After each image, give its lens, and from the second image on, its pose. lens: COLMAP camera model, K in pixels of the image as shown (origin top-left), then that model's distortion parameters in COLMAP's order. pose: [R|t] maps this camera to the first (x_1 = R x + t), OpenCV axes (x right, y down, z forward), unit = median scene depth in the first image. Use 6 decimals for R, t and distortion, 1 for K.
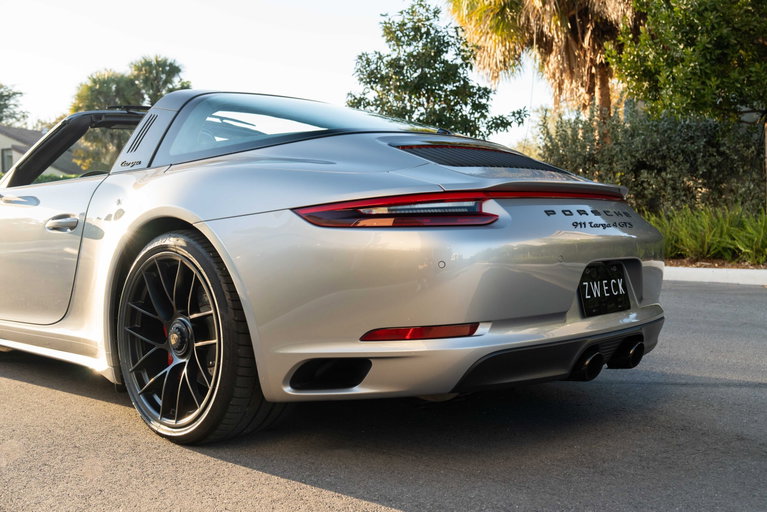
lens RADIAL K [[792.4, 0, 383.5], [0, 792.4, 256.0], [0, 0, 1]] dist [0.012576, 0.003852]
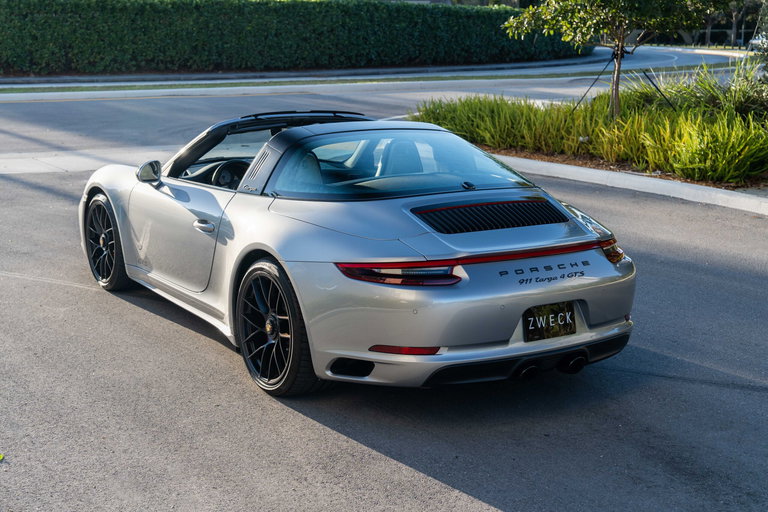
lens RADIAL K [[1057.4, 0, 384.0], [0, 1057.4, 256.0], [0, 0, 1]] dist [0.005236, -0.015044]
pose [[0.971125, 0.072207, -0.227380, 0.422383], [-0.034896, 0.985838, 0.164027, -0.388420], [0.236003, -0.151356, 0.959893, -0.923496]]
